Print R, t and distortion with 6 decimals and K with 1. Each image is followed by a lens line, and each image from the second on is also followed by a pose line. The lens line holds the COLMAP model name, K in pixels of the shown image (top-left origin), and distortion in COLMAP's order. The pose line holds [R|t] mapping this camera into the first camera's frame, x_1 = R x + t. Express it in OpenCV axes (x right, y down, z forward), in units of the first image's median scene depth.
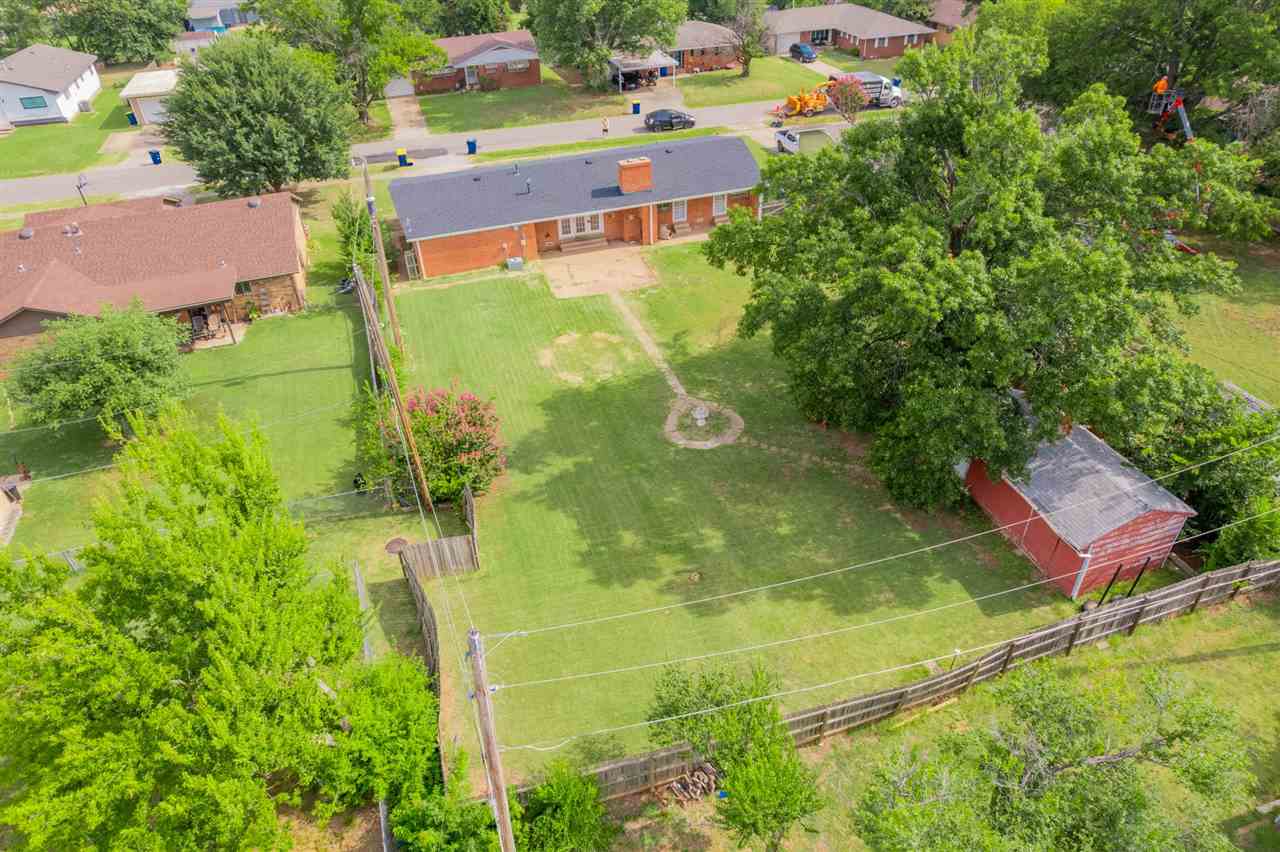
lens RADIAL K [[852.3, 0, 640.0], [0, 852.3, 426.0], [0, 0, 1]] dist [-0.024449, 0.001652]
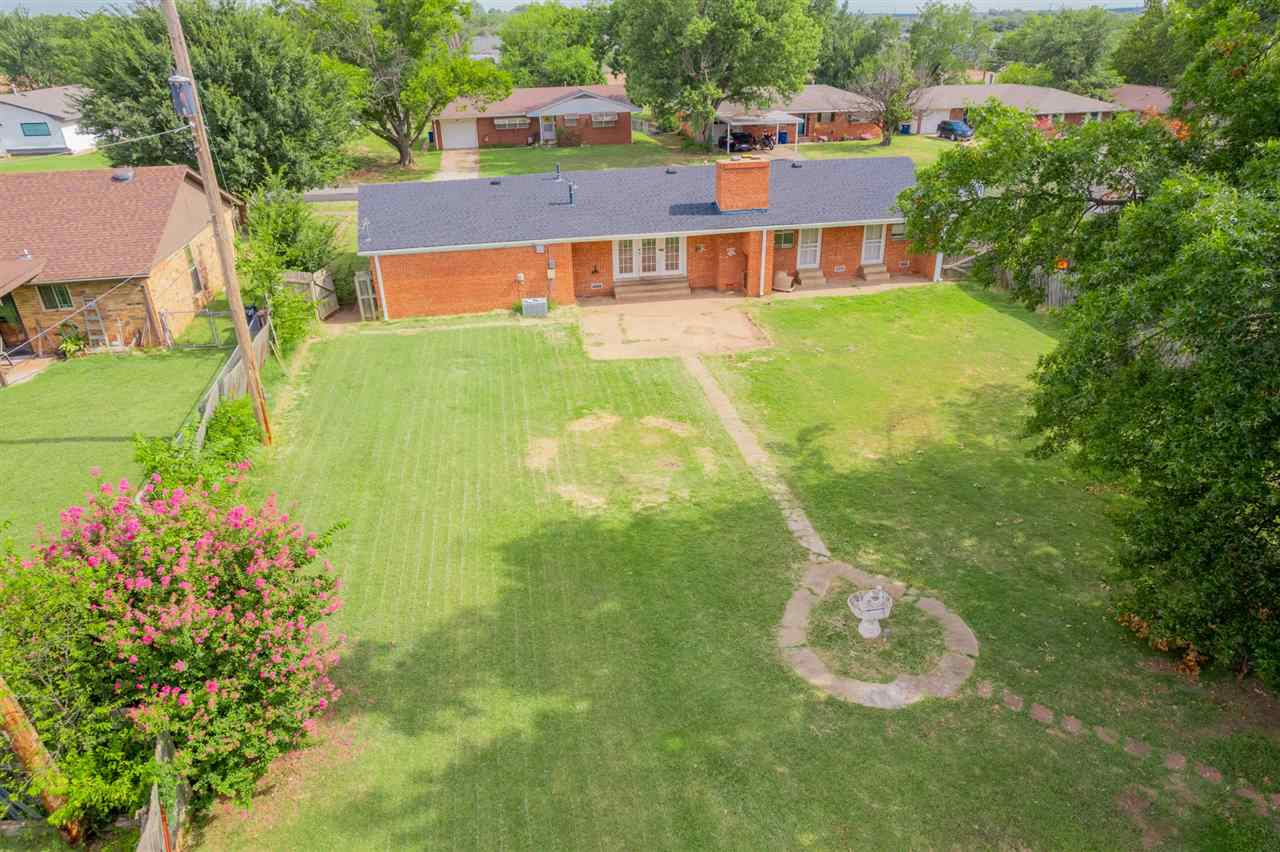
lens RADIAL K [[841.8, 0, 640.0], [0, 841.8, 426.0], [0, 0, 1]] dist [-0.048137, 0.002064]
pose [[0.991339, 0.071151, -0.110387, 0.000439], [-0.087695, 0.984311, -0.153106, -0.021339], [0.097761, 0.161461, 0.982025, 0.430912]]
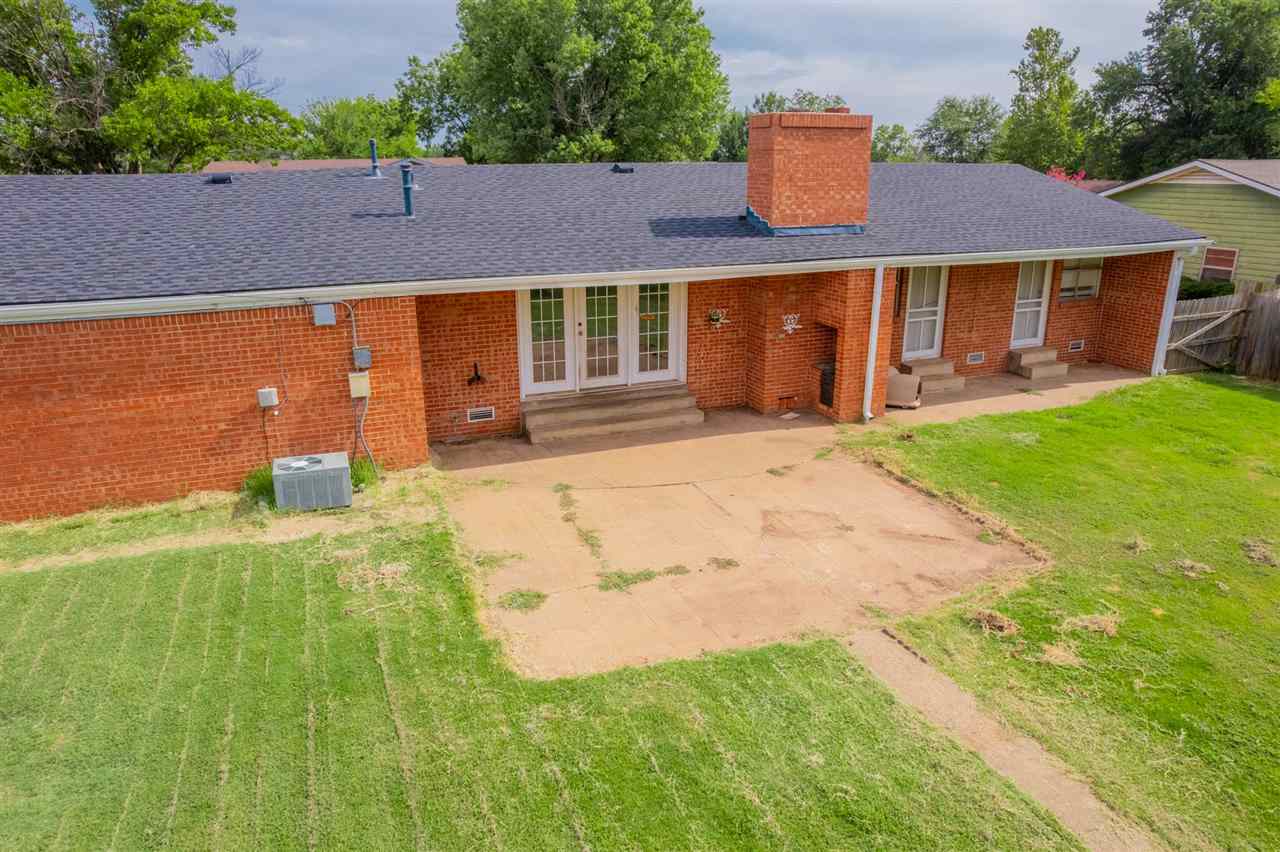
lens RADIAL K [[841.8, 0, 640.0], [0, 841.8, 426.0], [0, 0, 1]] dist [-0.048137, 0.002064]
pose [[0.996689, 0.005235, 0.081135, -0.083364], [0.020288, 0.950343, -0.310542, -0.138090], [-0.078731, 0.311160, 0.947091, 0.795461]]
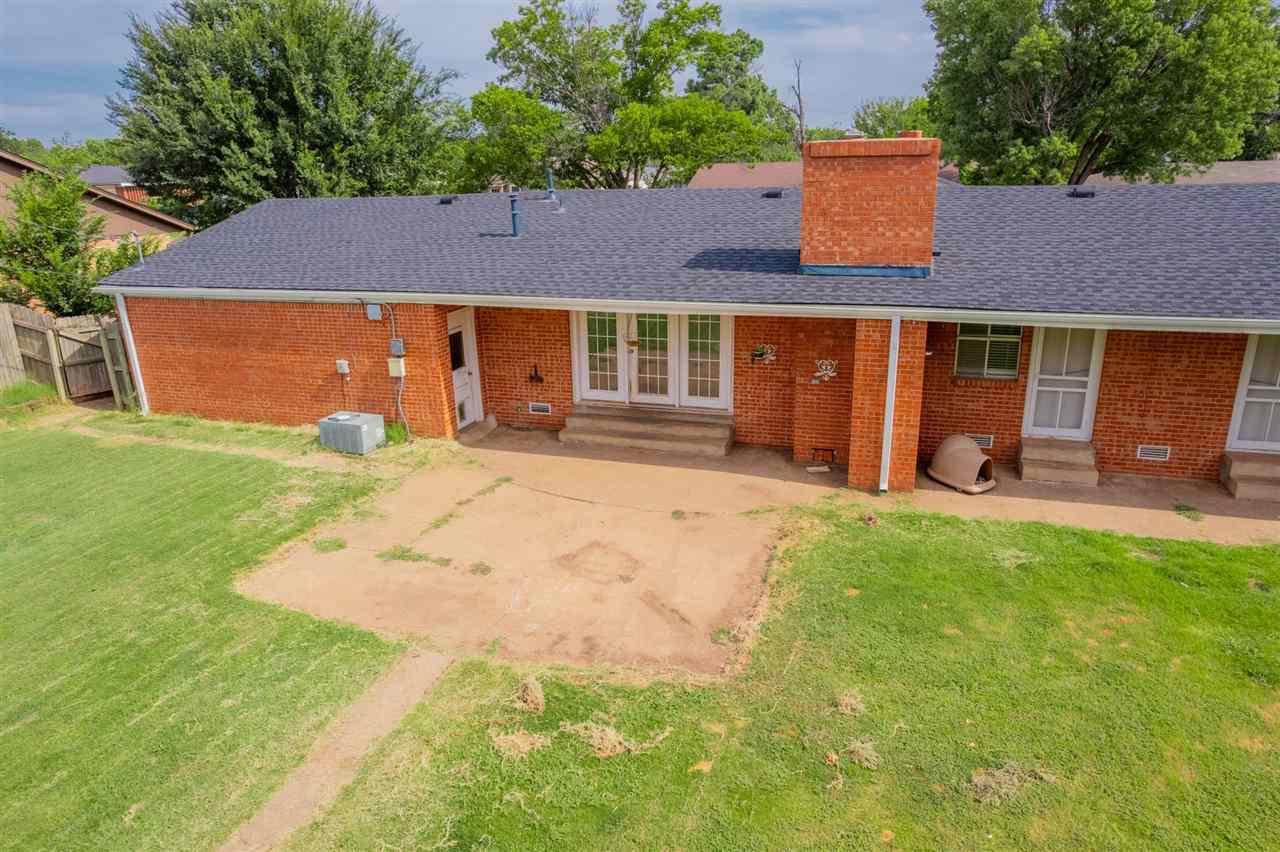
lens RADIAL K [[831.3, 0, 640.0], [0, 831.3, 426.0], [0, 0, 1]] dist [-0.052613, 0.044566]
pose [[0.809467, 0.191474, -0.555069, 0.086663], [-0.345149, 0.919933, -0.186001, -0.174069], [0.475011, 0.342143, 0.810742, 0.819949]]
